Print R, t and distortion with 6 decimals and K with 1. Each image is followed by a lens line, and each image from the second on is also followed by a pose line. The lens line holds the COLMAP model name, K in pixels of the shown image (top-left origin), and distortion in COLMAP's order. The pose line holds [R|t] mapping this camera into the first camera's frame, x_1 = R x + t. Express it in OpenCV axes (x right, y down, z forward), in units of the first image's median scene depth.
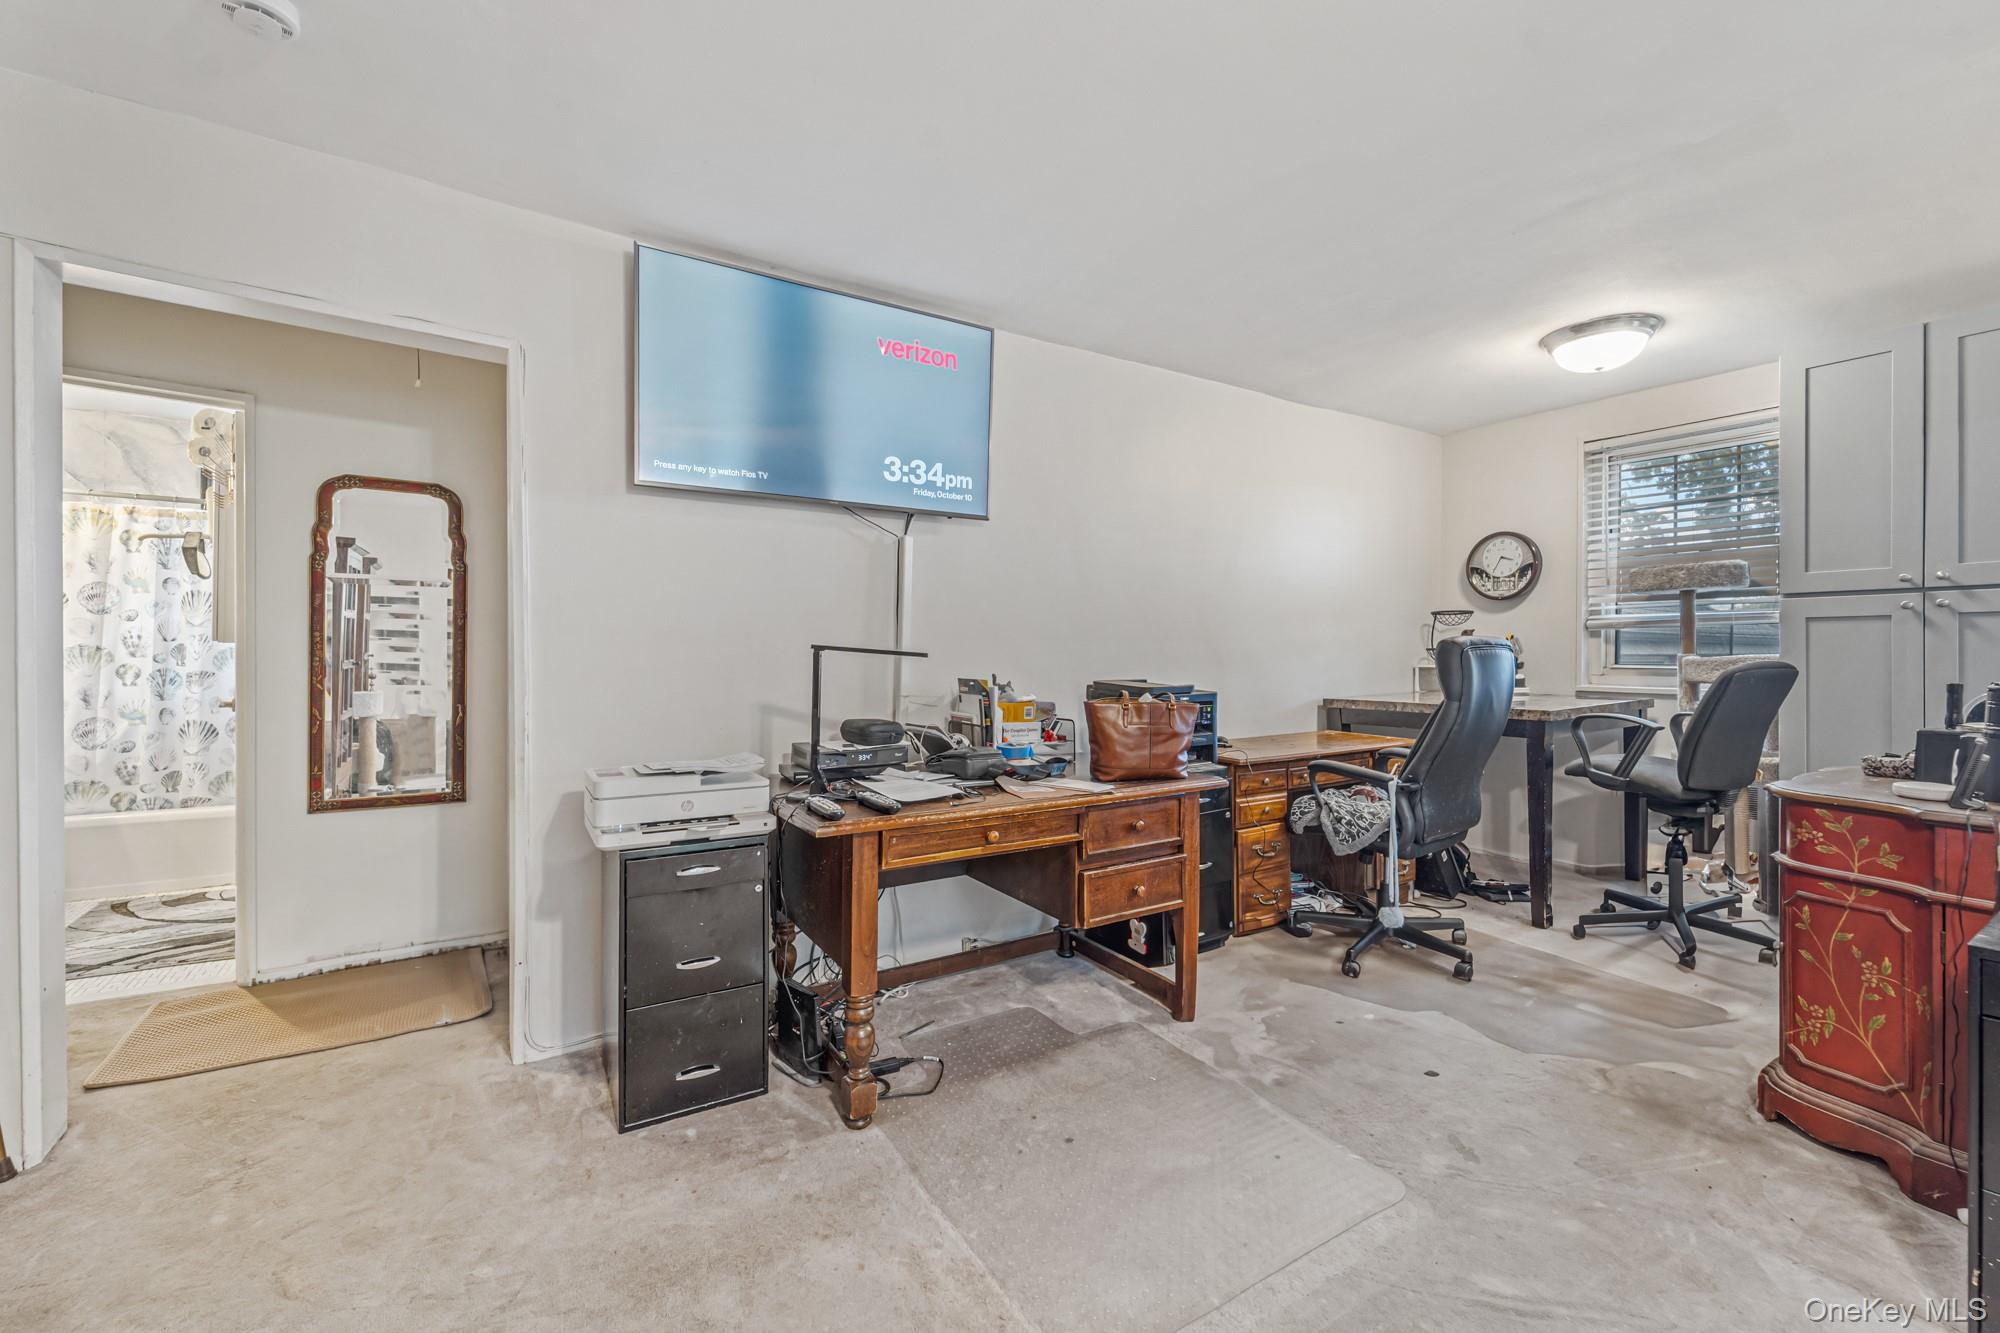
lens RADIAL K [[853.4, 0, 1005.8], [0, 853.4, 649.9], [0, 0, 1]] dist [-0.000104, -0.000104]
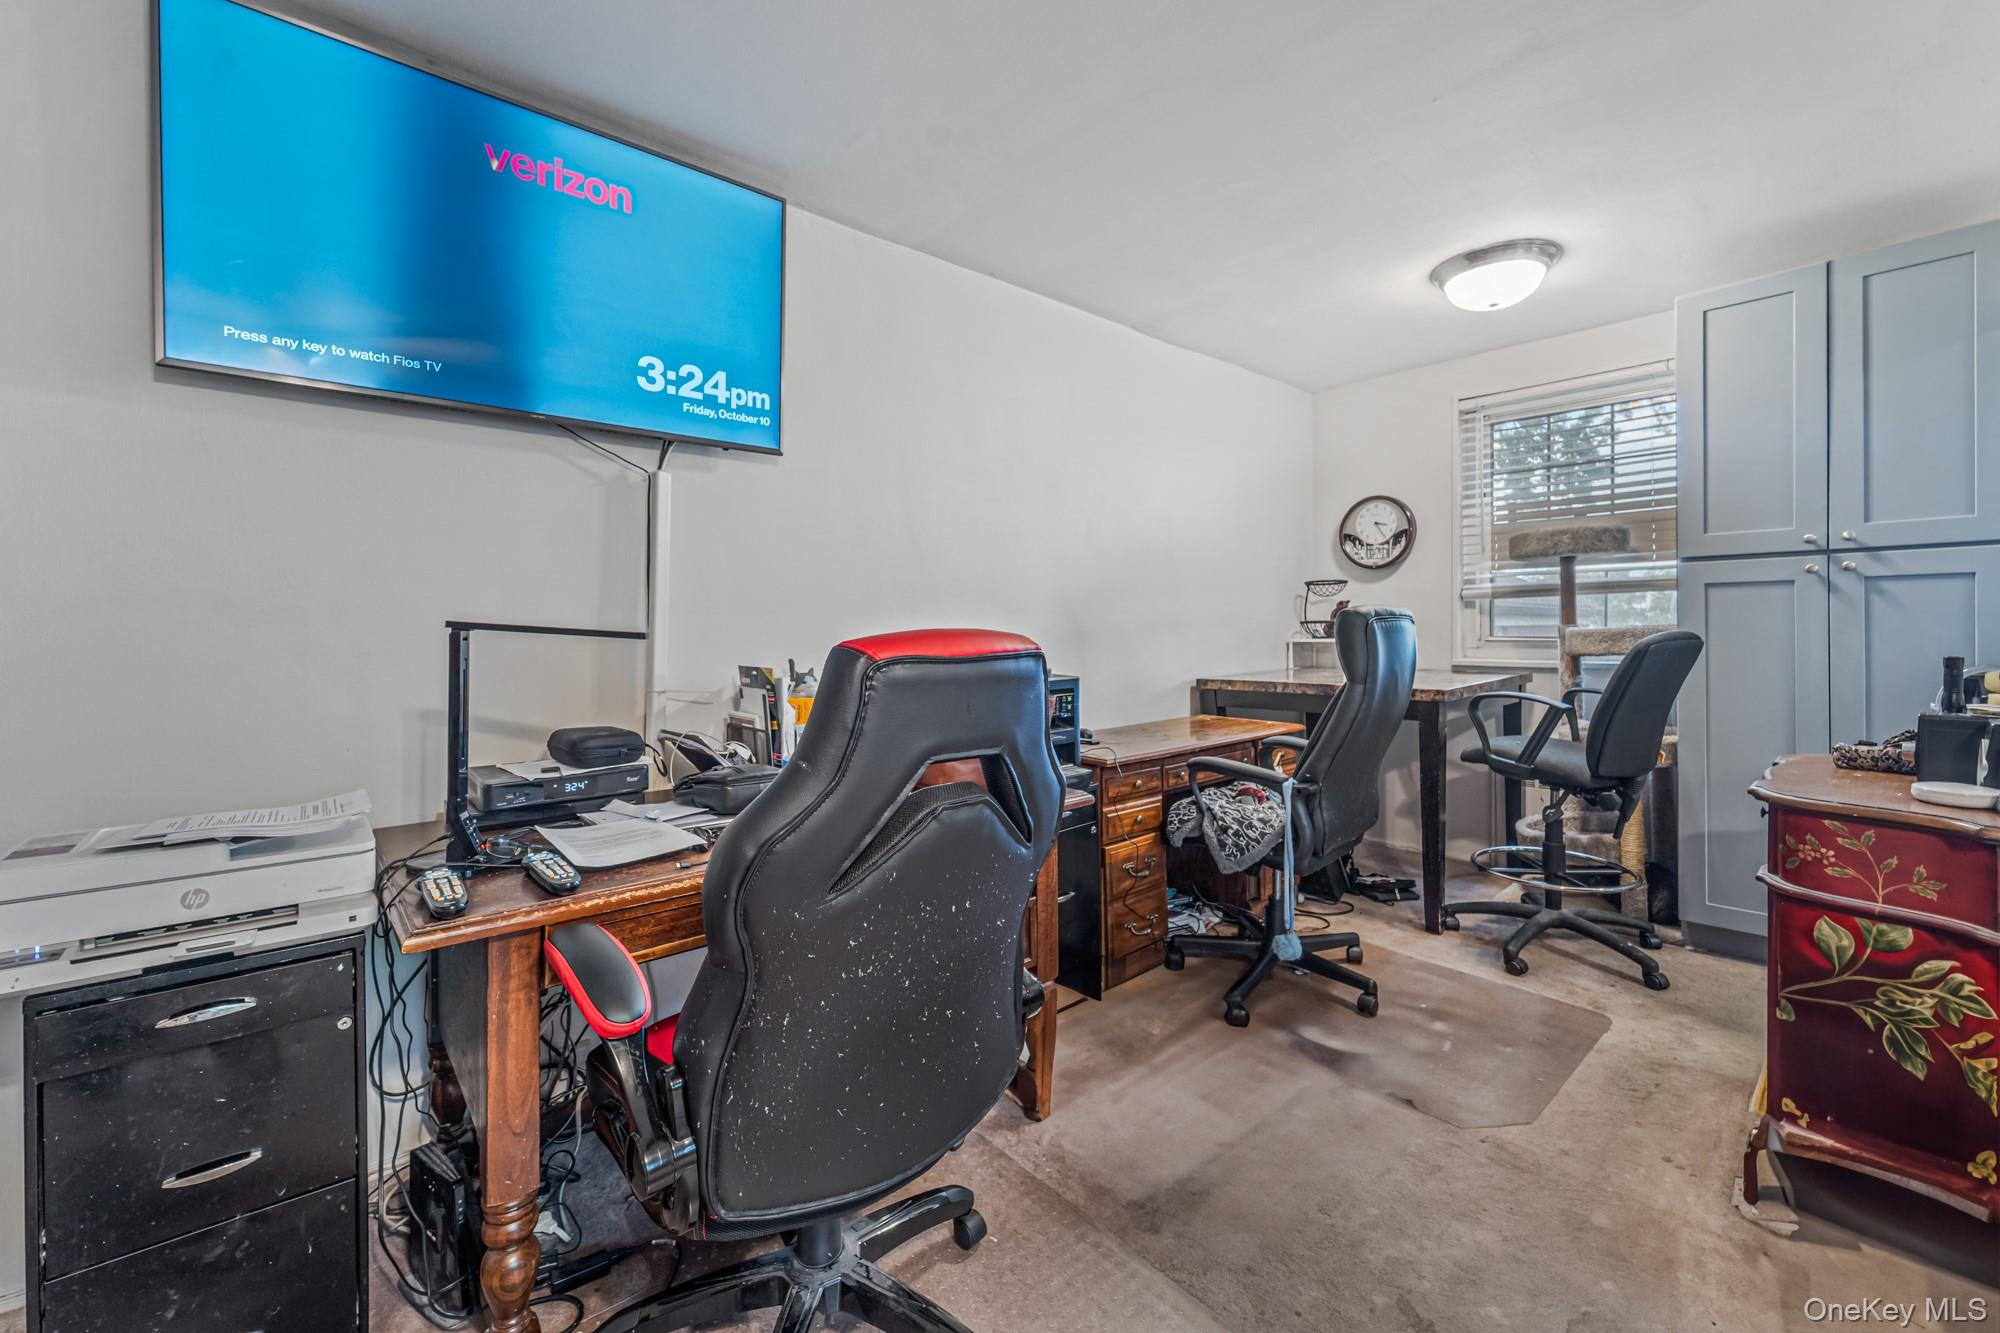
lens RADIAL K [[833.6, 0, 1020.6], [0, 833.6, 631.8], [0, 0, 1]] dist [-0.000176, 0.000006]
pose [[0.985396, -0.010290, 0.169966, 0.060882], [0.009329, 0.999936, 0.006451, 0.001199], [-0.170021, -0.004772, 0.985429, 0.238557]]
